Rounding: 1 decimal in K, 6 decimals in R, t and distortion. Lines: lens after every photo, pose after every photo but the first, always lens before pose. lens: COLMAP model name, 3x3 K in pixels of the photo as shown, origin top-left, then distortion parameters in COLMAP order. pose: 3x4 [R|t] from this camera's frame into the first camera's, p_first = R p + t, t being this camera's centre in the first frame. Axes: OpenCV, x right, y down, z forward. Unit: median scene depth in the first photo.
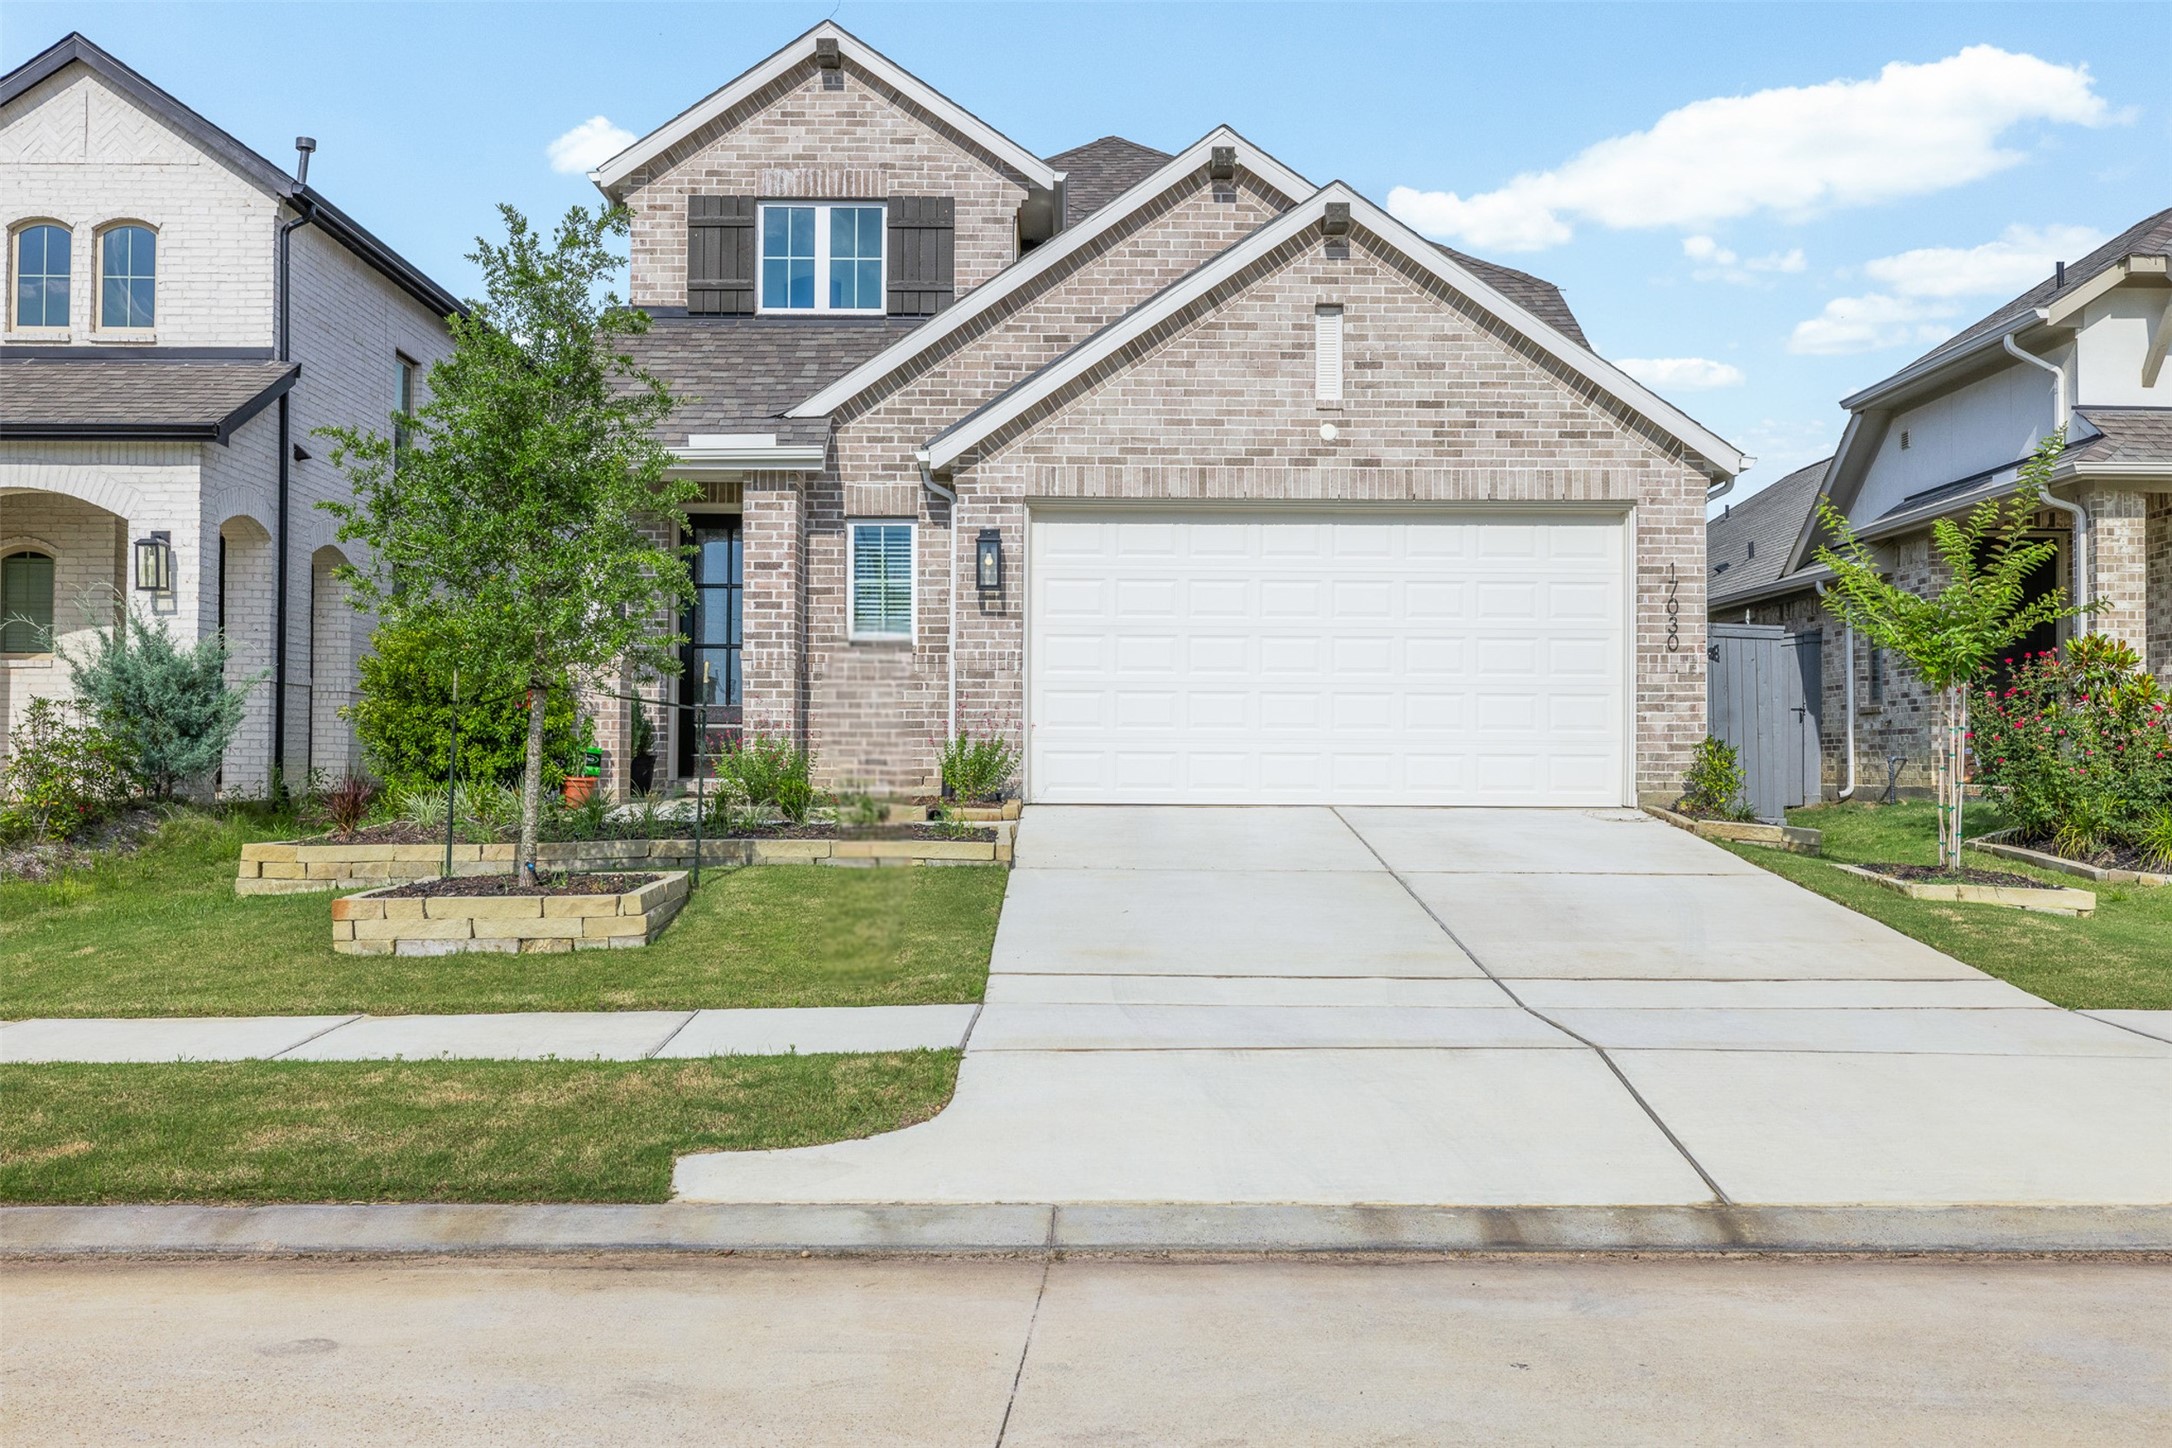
lens RADIAL K [[2116.8, 0, 1041.5], [0, 2116.8, 744.8], [0, 0, 1]] dist [-0.003204, 0.000000]
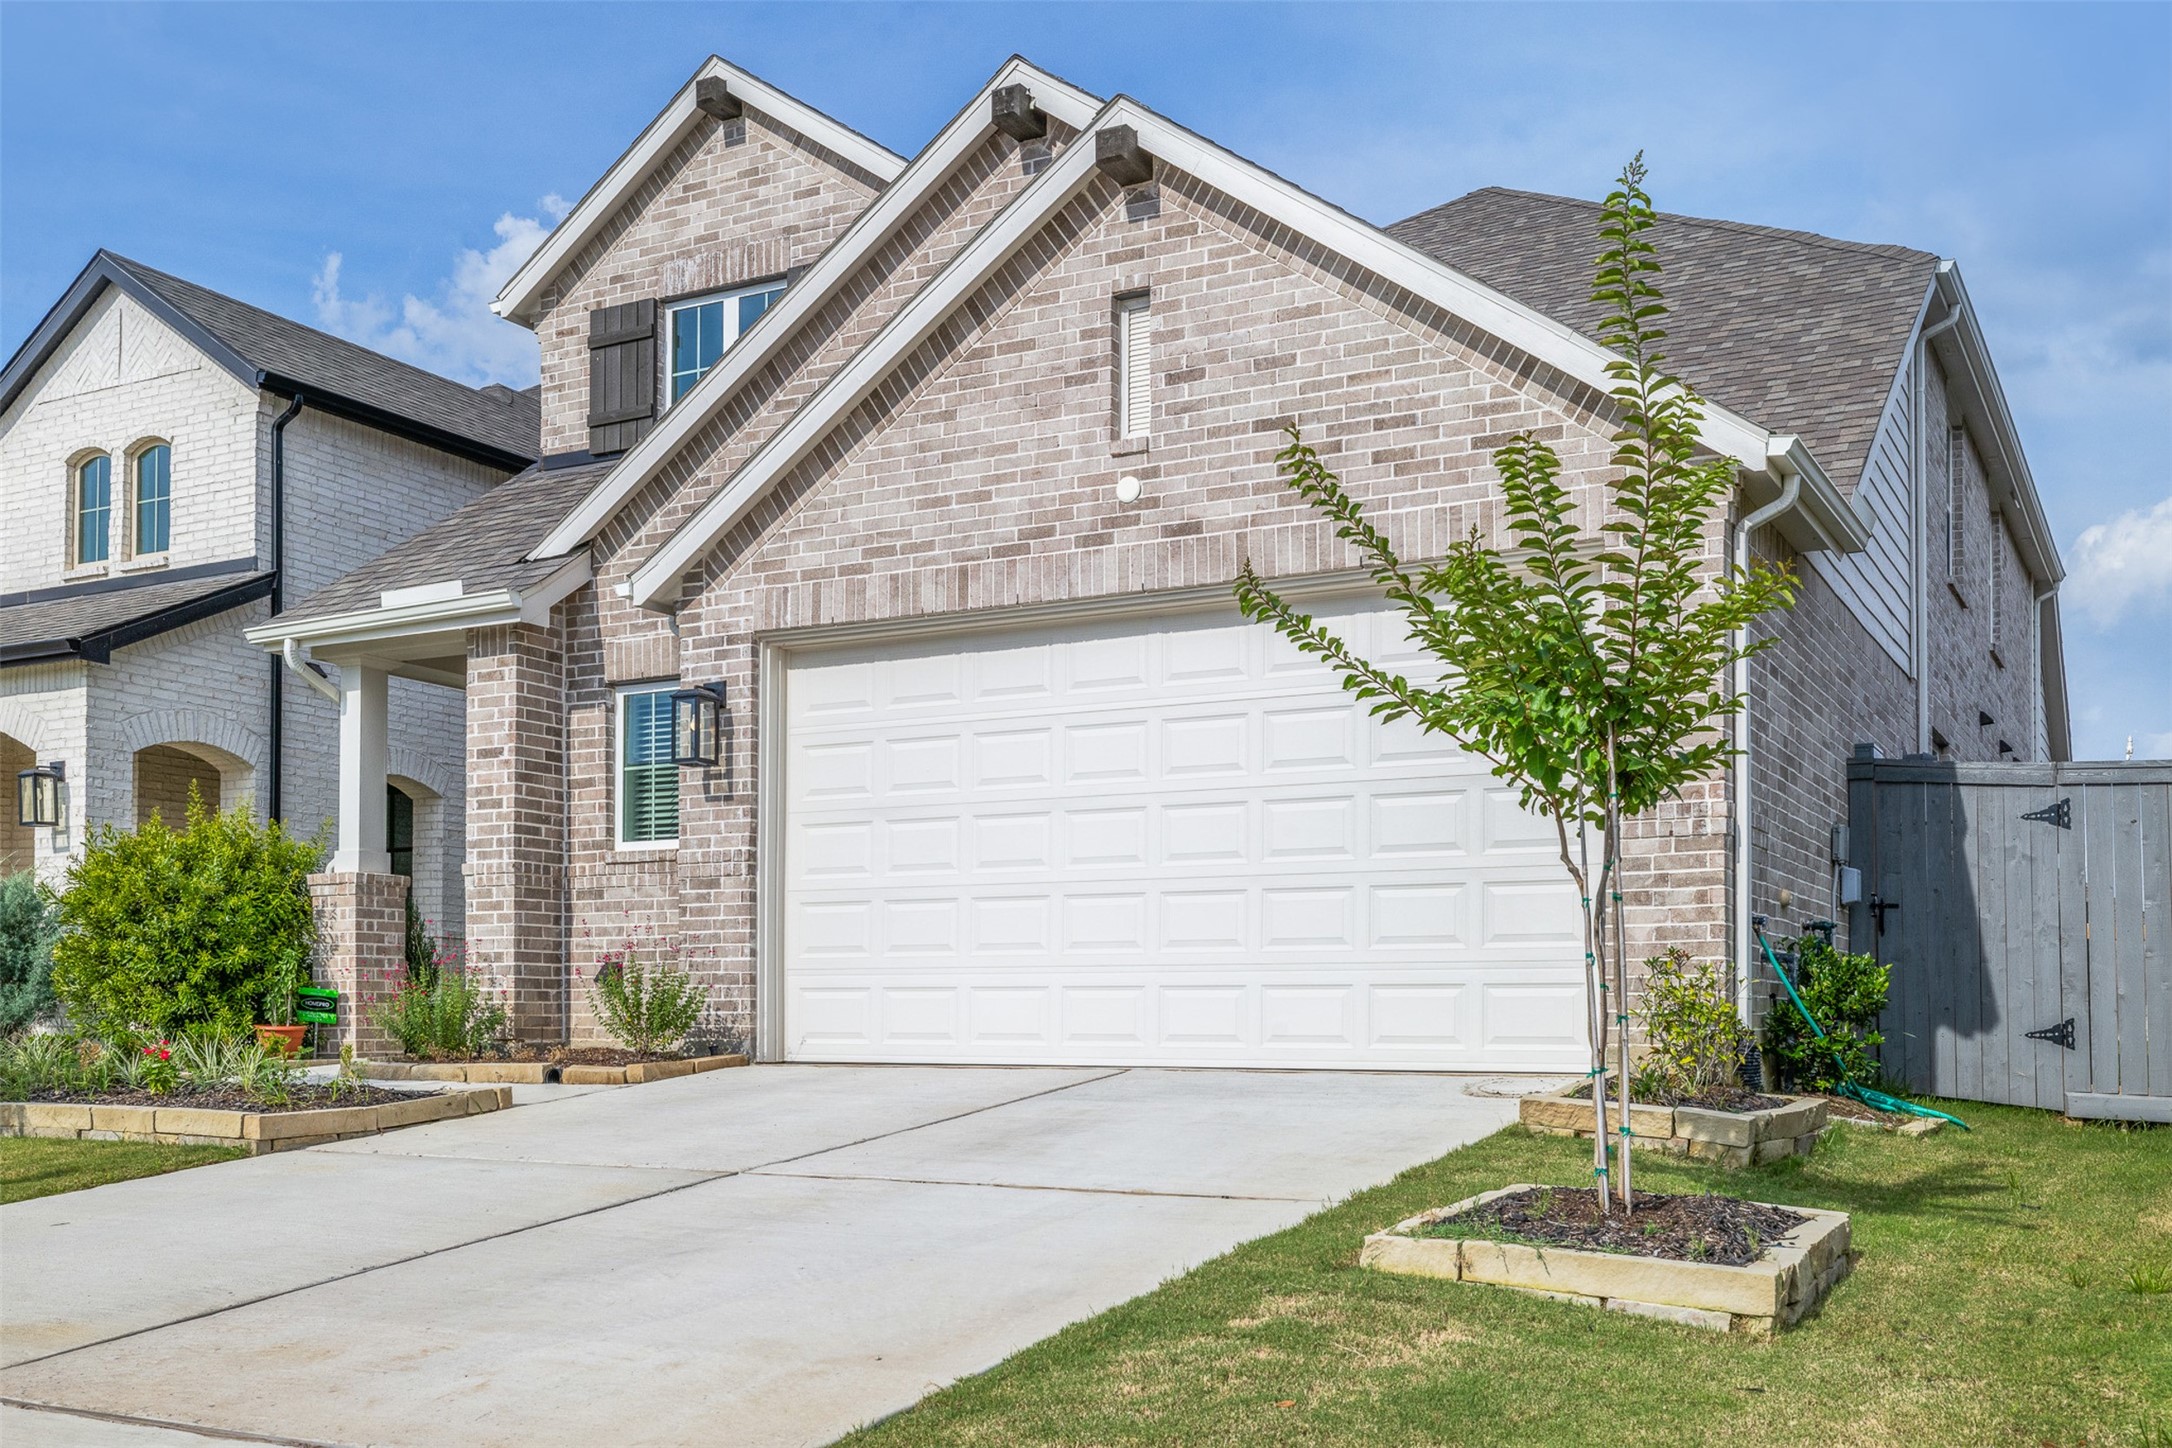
lens RADIAL K [[2116.8, 0, 1057.5], [0, 2116.8, 1019.0], [0, 0, 1]] dist [-0.003204, 0.000000]
pose [[0.874358, -0.004843, -0.485258, 0.420976], [0.006167, 0.999980, 0.001133, 0.013092], [0.485243, -0.003983, 0.874370, 0.414546]]
